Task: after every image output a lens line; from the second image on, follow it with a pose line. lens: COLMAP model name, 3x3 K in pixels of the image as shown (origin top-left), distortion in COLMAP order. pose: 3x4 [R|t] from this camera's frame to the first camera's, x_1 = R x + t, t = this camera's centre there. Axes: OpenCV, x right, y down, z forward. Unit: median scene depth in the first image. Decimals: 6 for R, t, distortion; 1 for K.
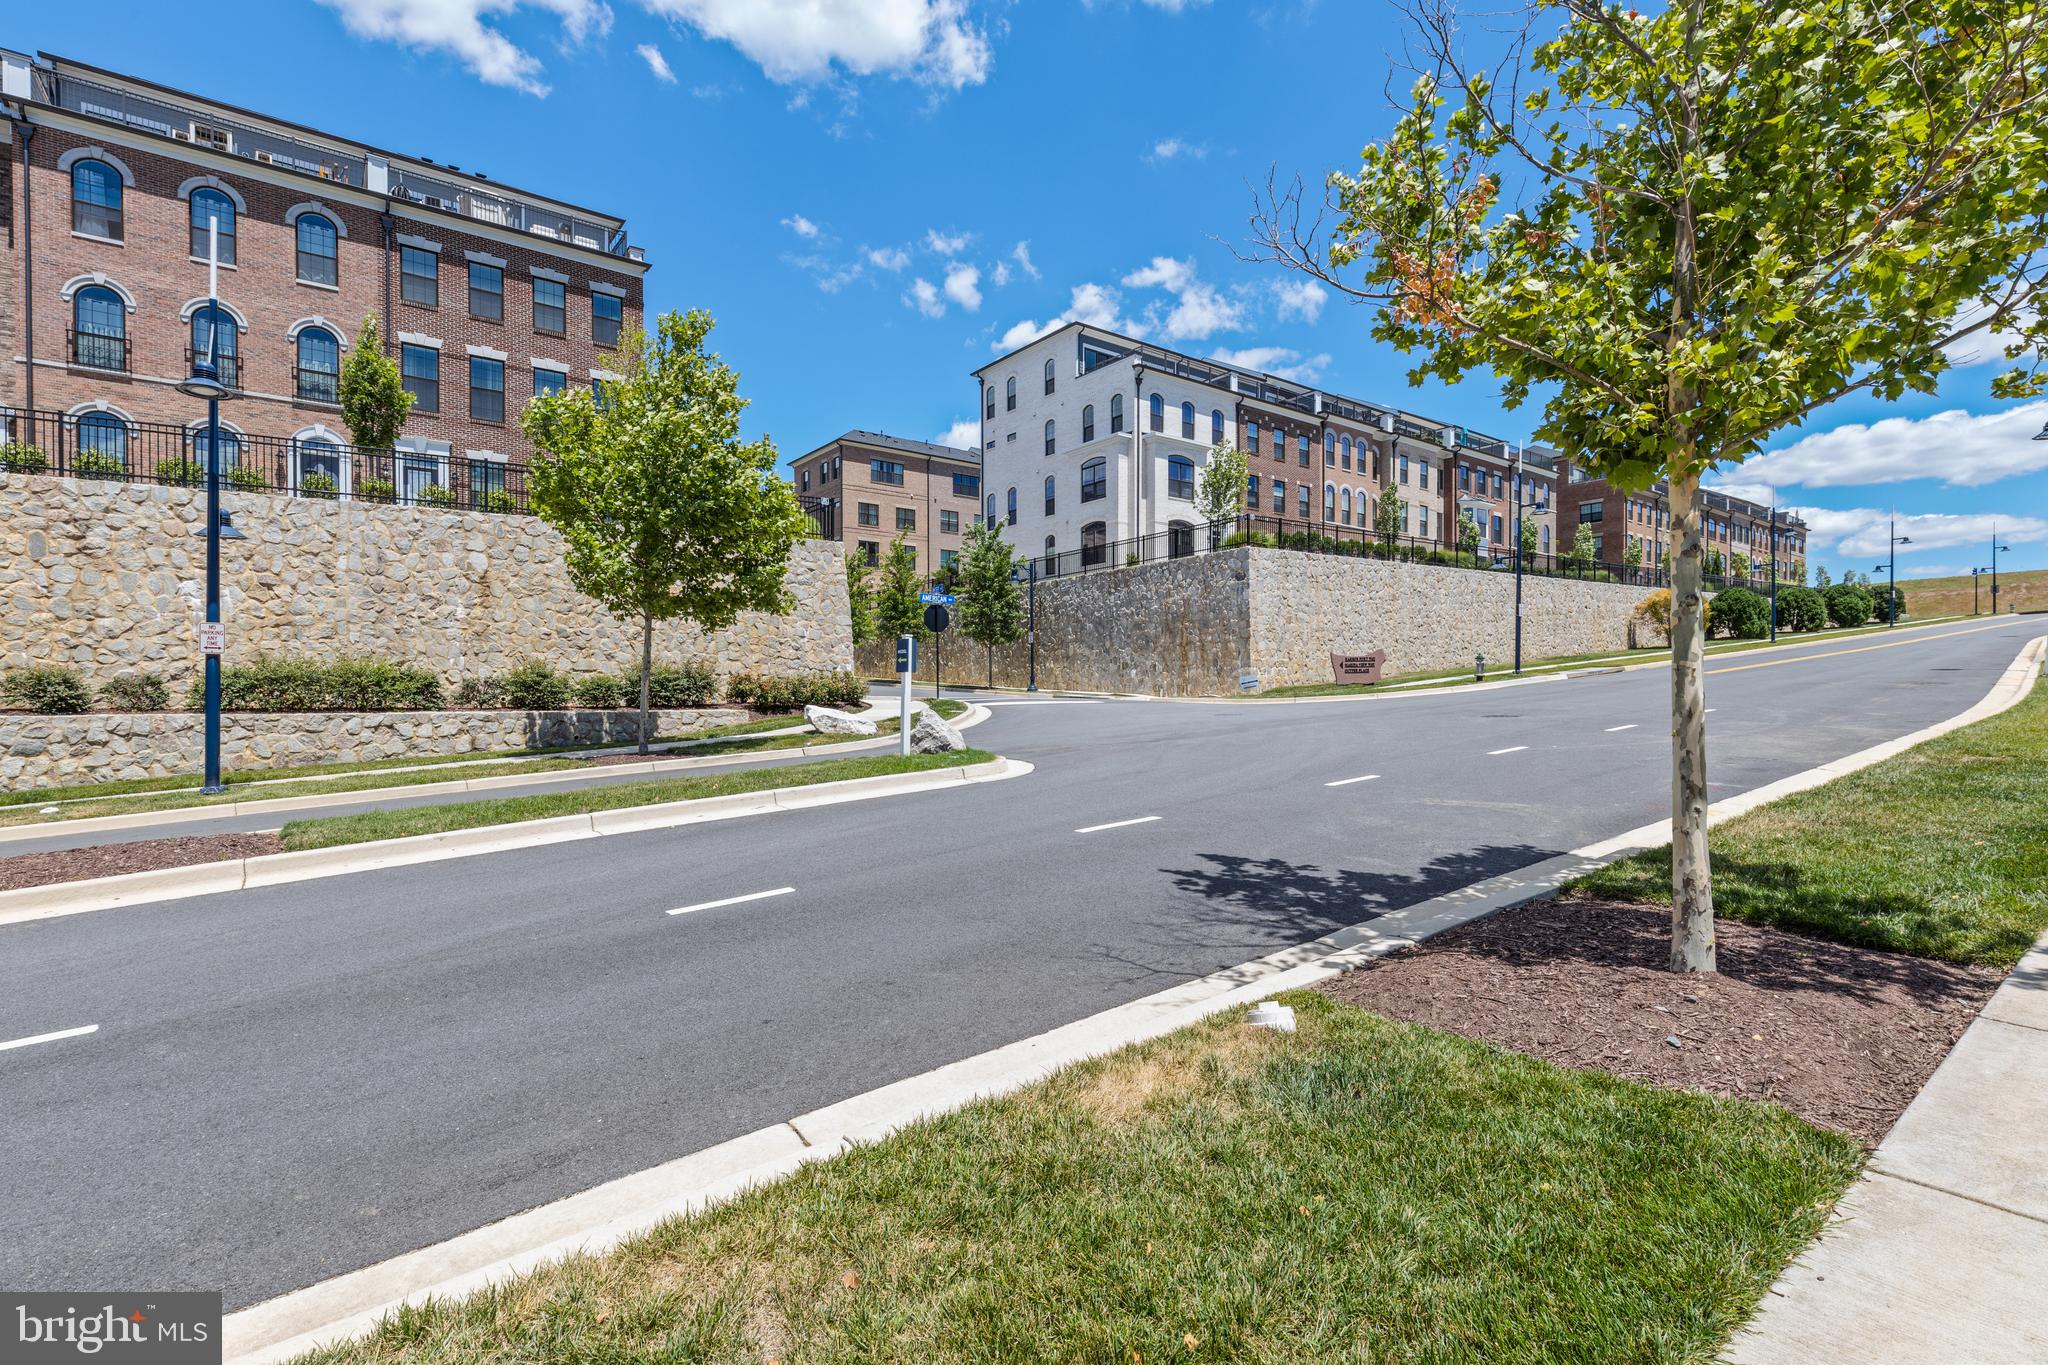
lens RADIAL K [[941.5, 0, 1009.7], [0, 941.5, 705.2], [0, 0, 1]] dist [0.002757, -0.000278]
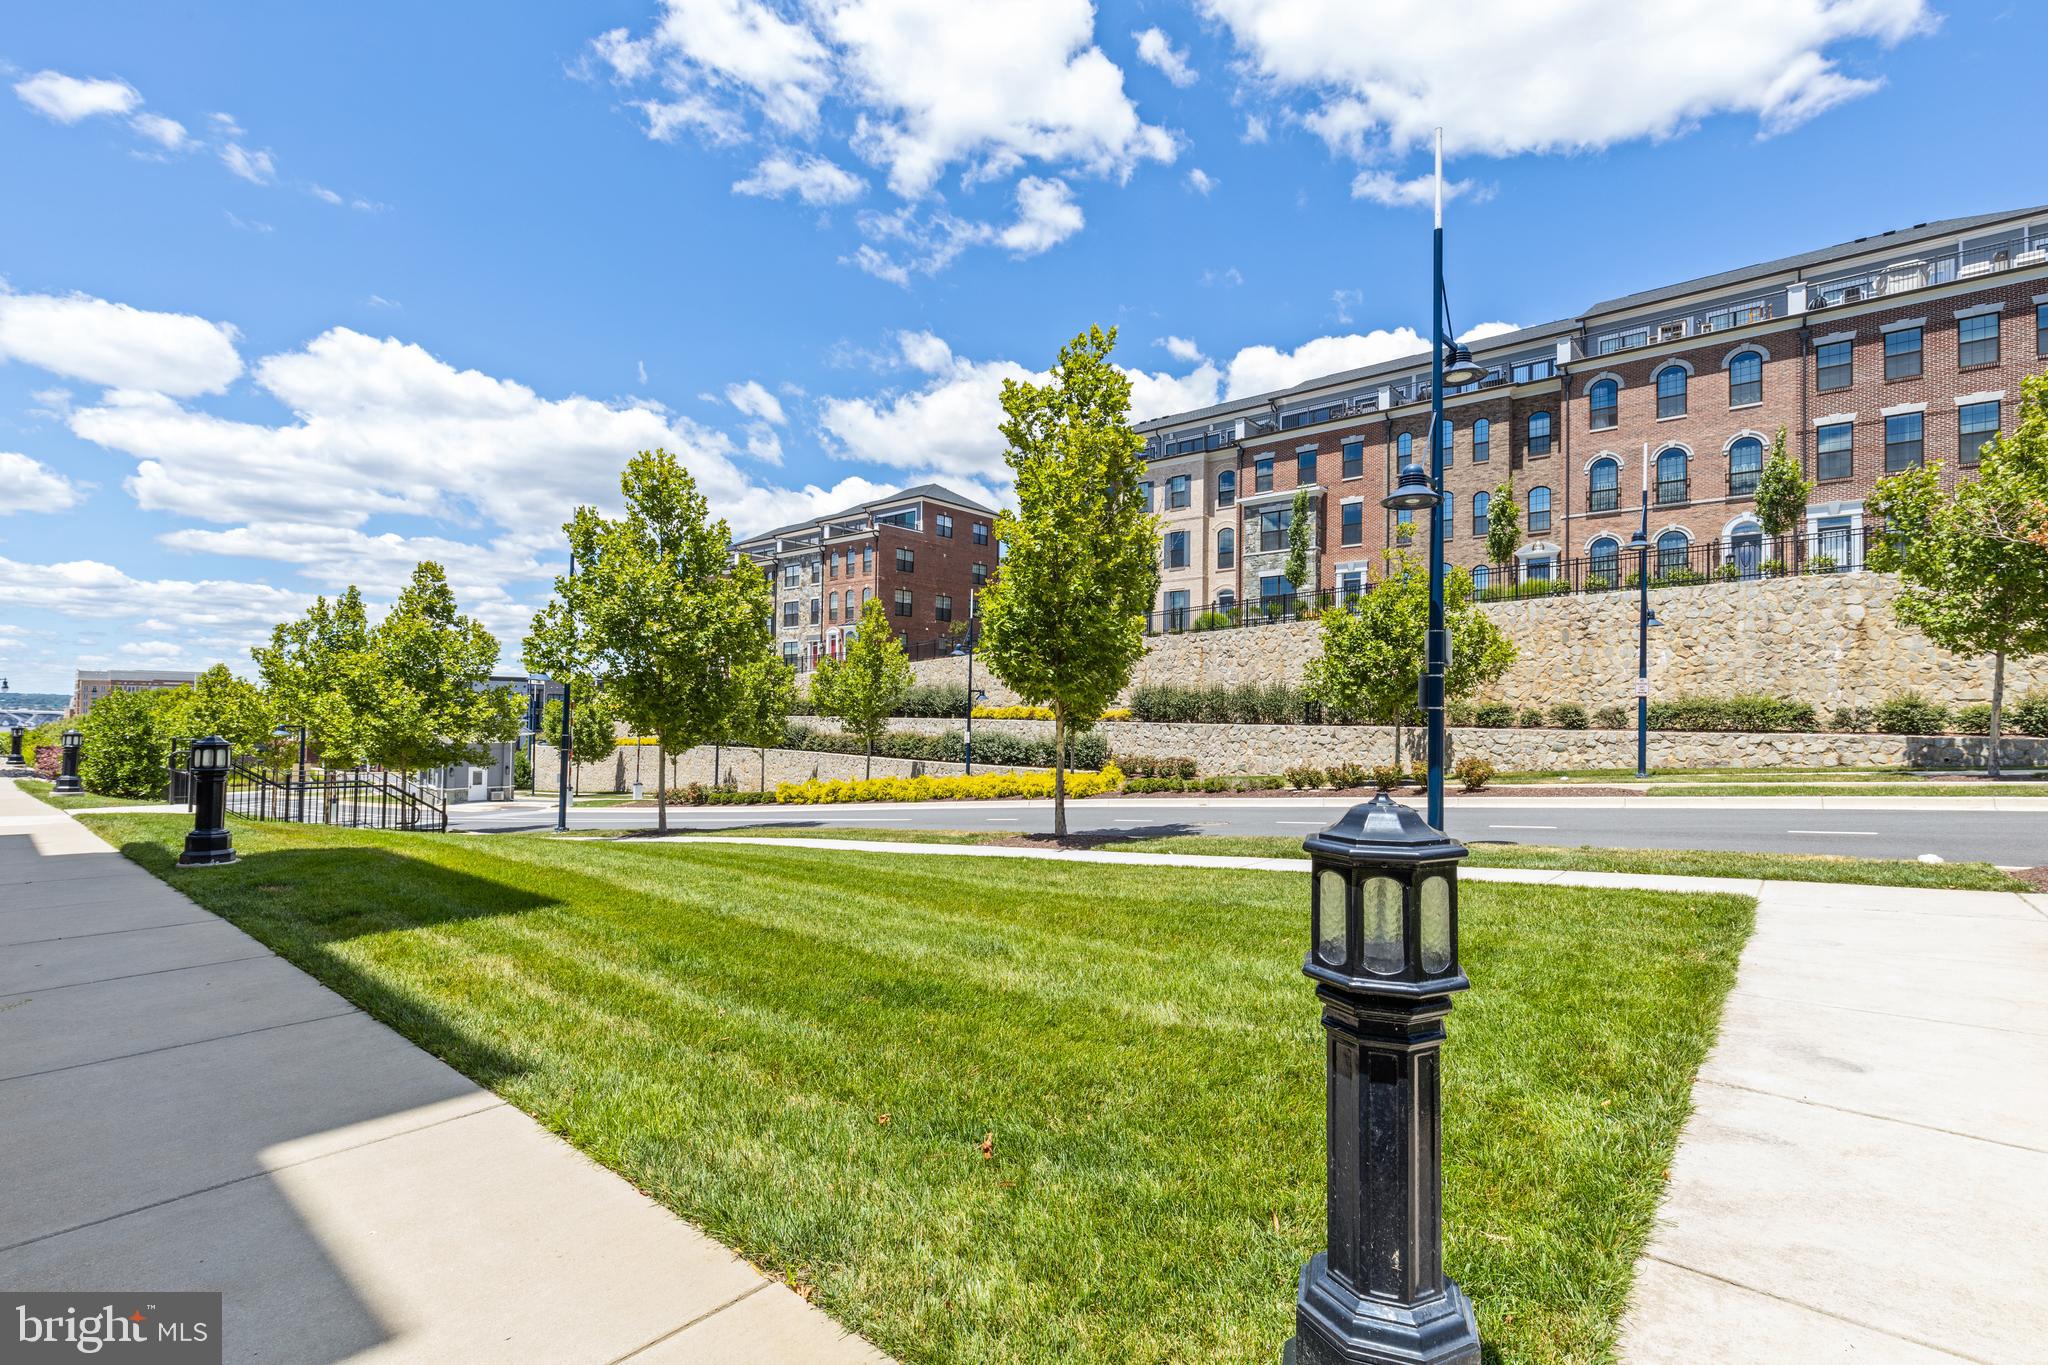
lens RADIAL K [[941.5, 0, 1009.7], [0, 941.5, 705.2], [0, 0, 1]] dist [0.002757, -0.000278]
pose [[0.219086, -0.005578, -0.975690, 0.396576], [-0.017648, 0.999797, -0.009678, -0.000644], [0.975546, 0.019339, 0.218943, -0.343259]]
